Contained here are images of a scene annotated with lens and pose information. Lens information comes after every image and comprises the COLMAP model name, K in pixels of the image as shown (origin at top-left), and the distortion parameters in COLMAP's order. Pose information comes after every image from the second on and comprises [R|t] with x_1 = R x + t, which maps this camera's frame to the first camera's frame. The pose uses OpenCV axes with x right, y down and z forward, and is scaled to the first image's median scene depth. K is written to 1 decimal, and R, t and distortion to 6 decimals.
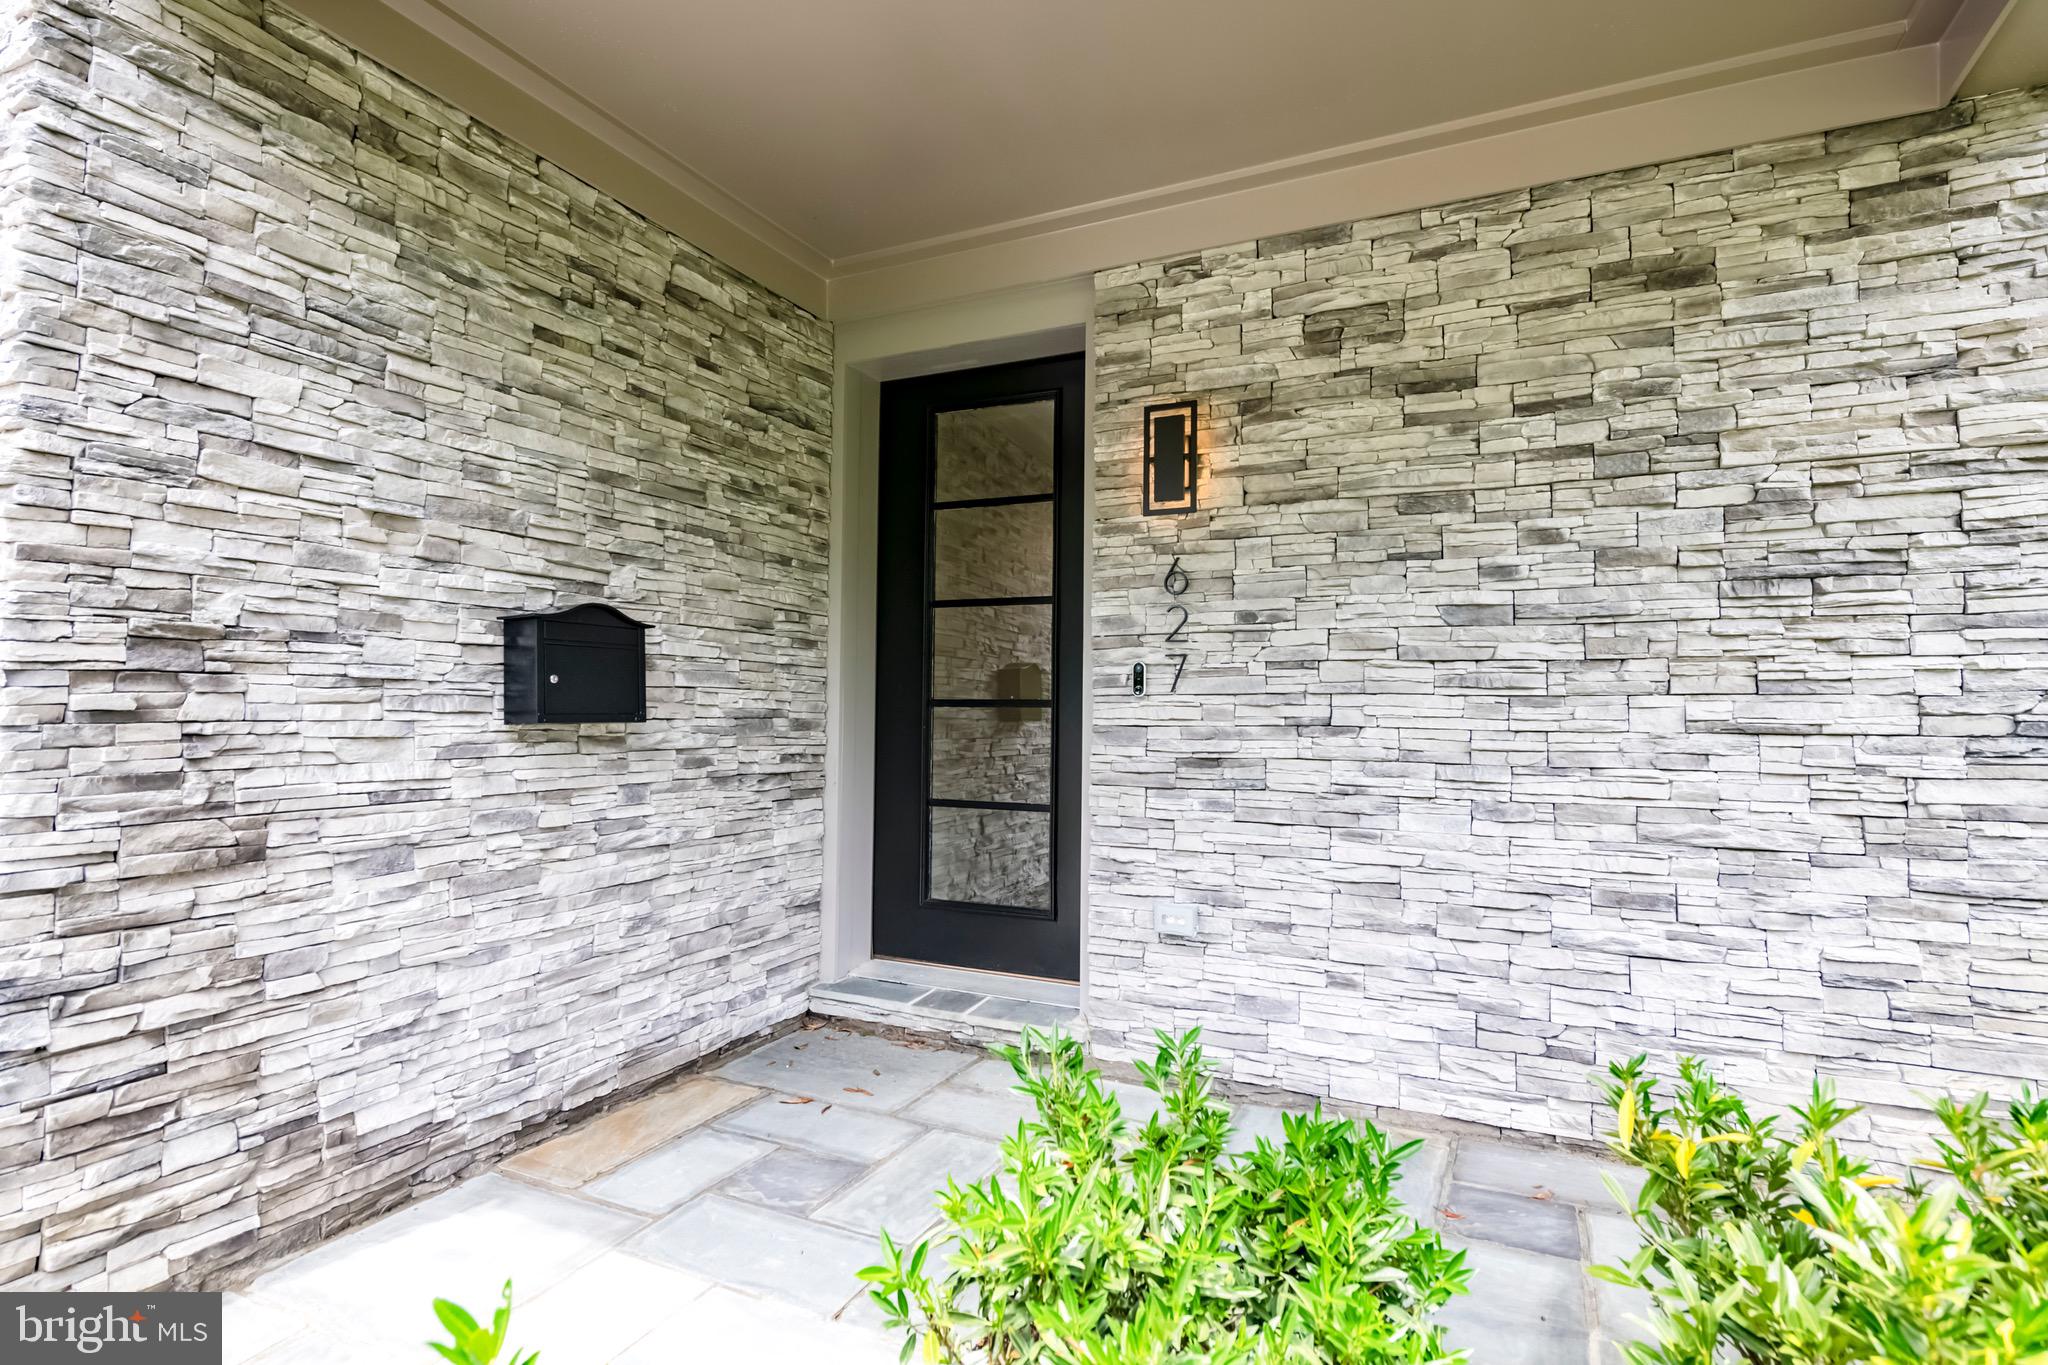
lens RADIAL K [[1022.6, 0, 1013.9], [0, 1022.6, 689.5], [0, 0, 1]] dist [0.004092, -0.002308]
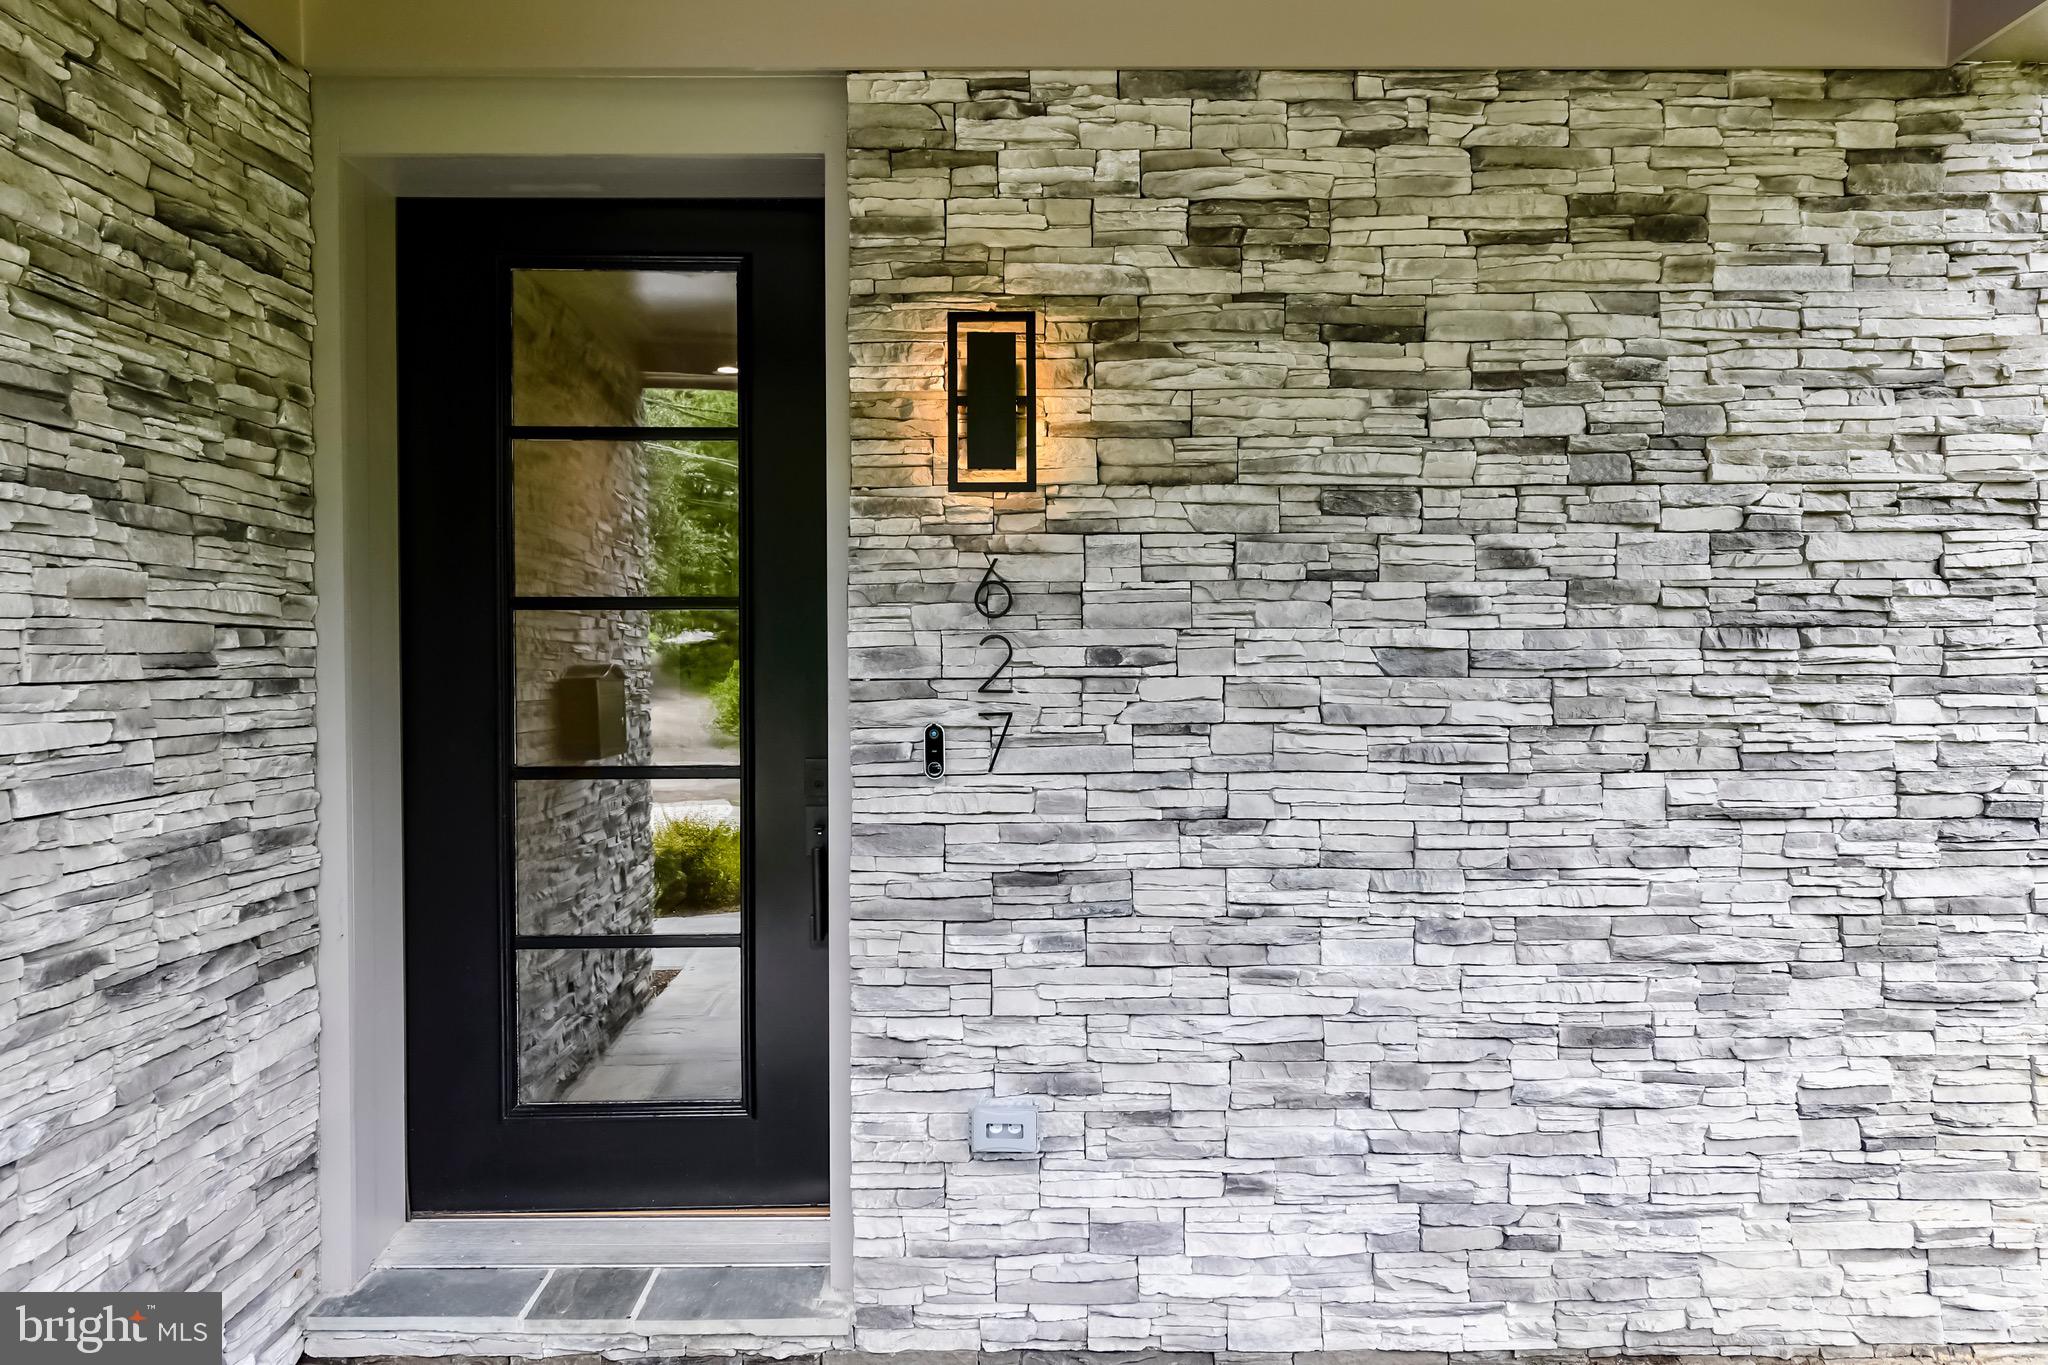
lens RADIAL K [[1269.5, 0, 1025.2], [0, 1269.5, 687.6], [0, 0, 1]] dist [-0.000560, 0.001679]
pose [[0.897949, -0.024749, 0.439403, -0.186948], [0.002598, 0.998698, 0.050942, -0.098268], [-0.440092, -0.044602, 0.896844, 0.312631]]
